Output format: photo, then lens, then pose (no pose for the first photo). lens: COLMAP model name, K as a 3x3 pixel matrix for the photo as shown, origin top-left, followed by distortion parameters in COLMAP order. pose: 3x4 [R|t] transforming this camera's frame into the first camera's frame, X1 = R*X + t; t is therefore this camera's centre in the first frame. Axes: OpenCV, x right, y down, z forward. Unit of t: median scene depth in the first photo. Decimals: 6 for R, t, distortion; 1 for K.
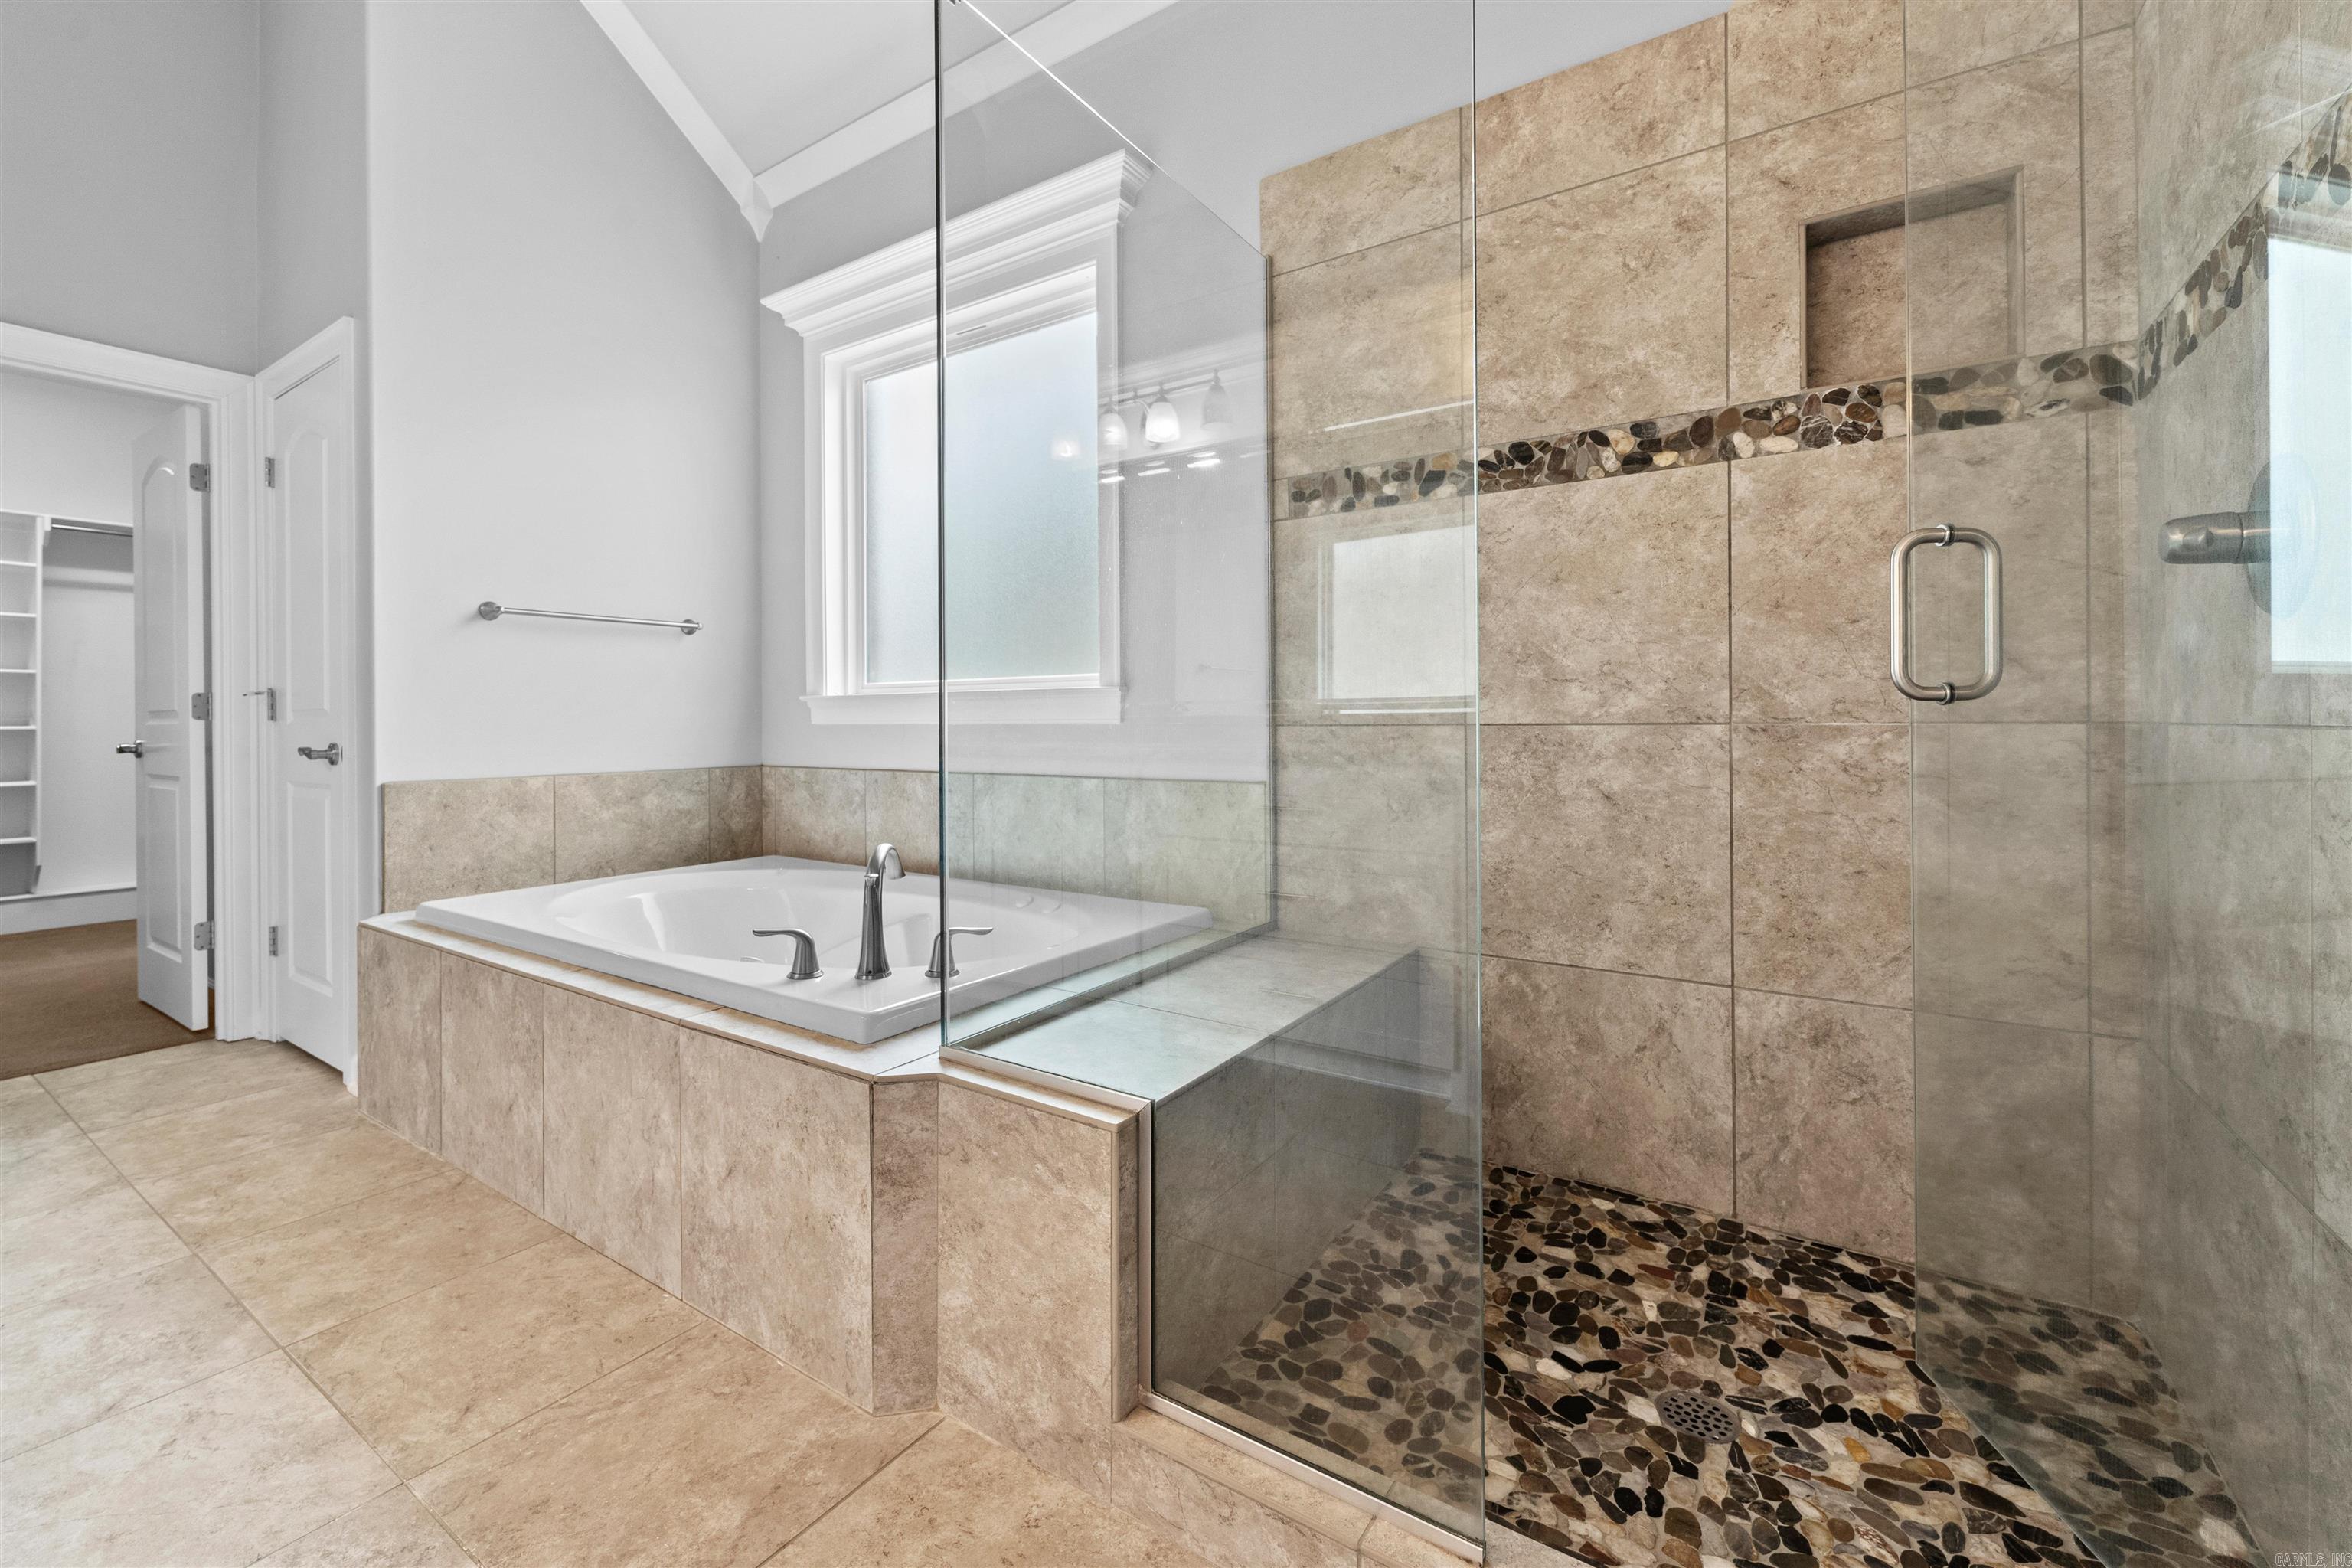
lens RADIAL K [[971.3, 0, 1171.4], [0, 971.3, 727.5], [0, 0, 1]] dist [-0.001259, -0.000577]
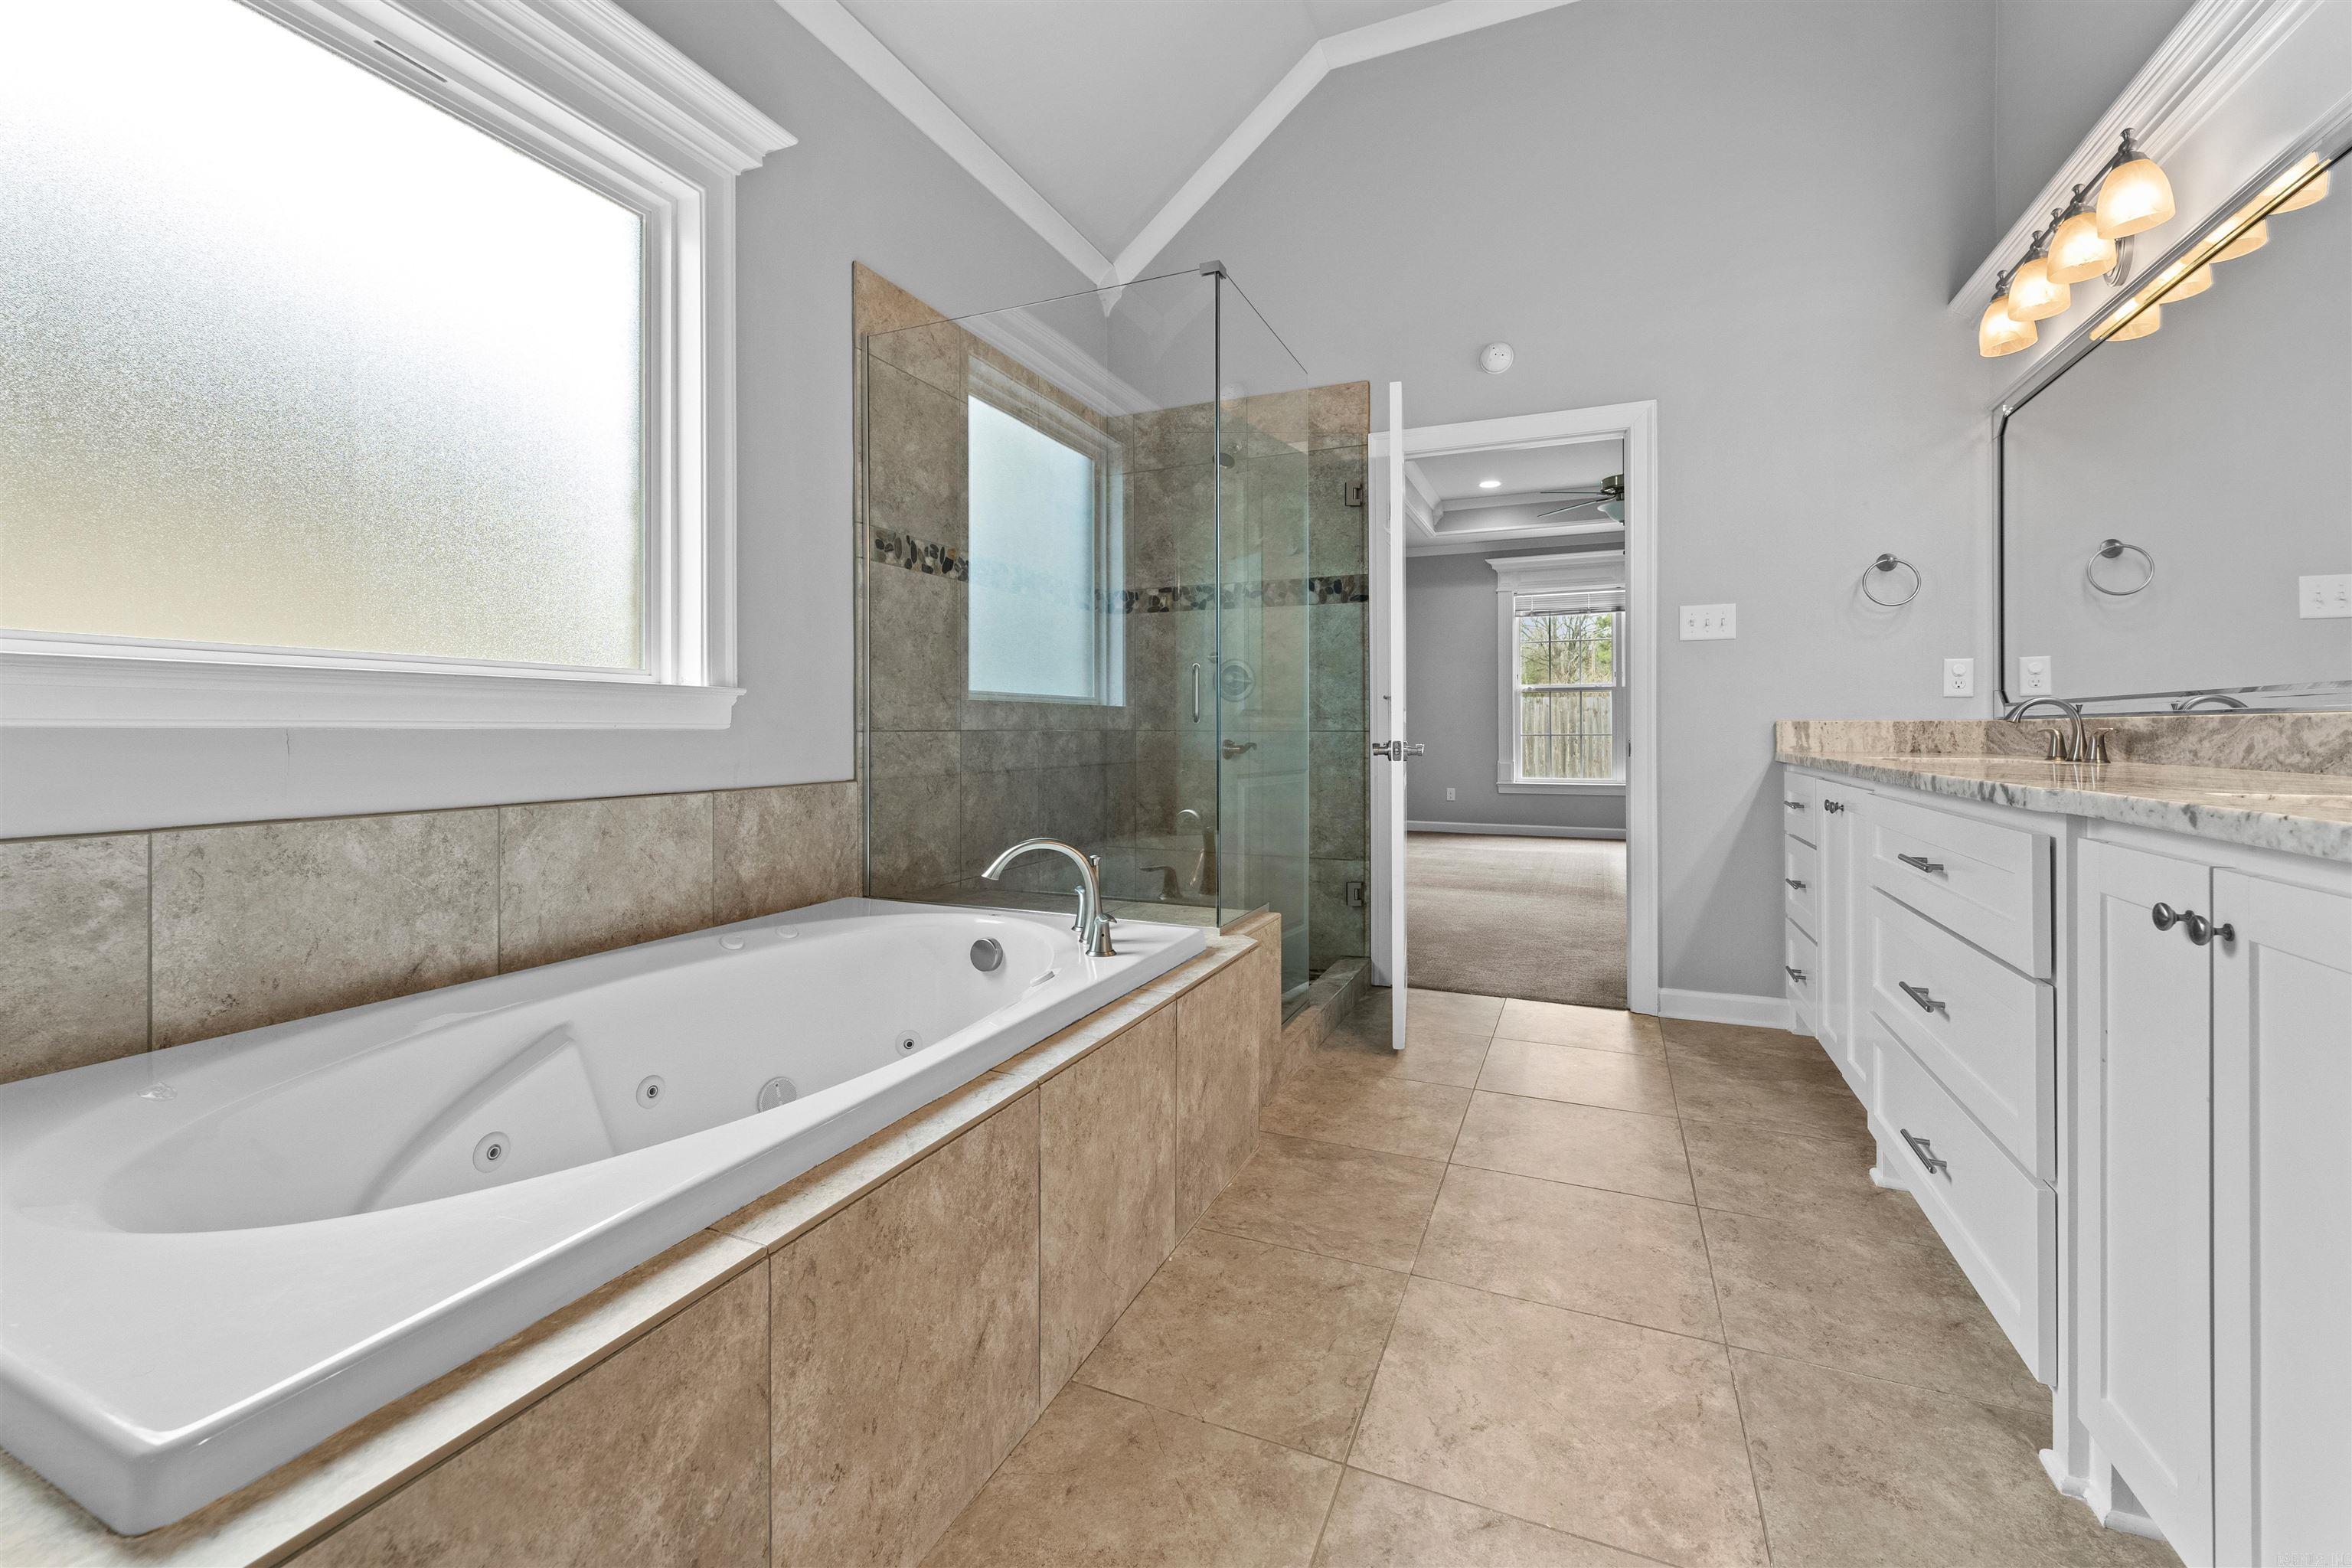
lens RADIAL K [[972.3, 0, 1153.9], [0, 972.3, 739.2], [0, 0, 1]] dist [0.000820, -0.000579]
pose [[-0.161307, -0.006031, 0.986886, -1.192875], [0.003875, 0.999970, 0.006744, 0.000976], [-0.986897, 0.004913, -0.161279, 0.897846]]
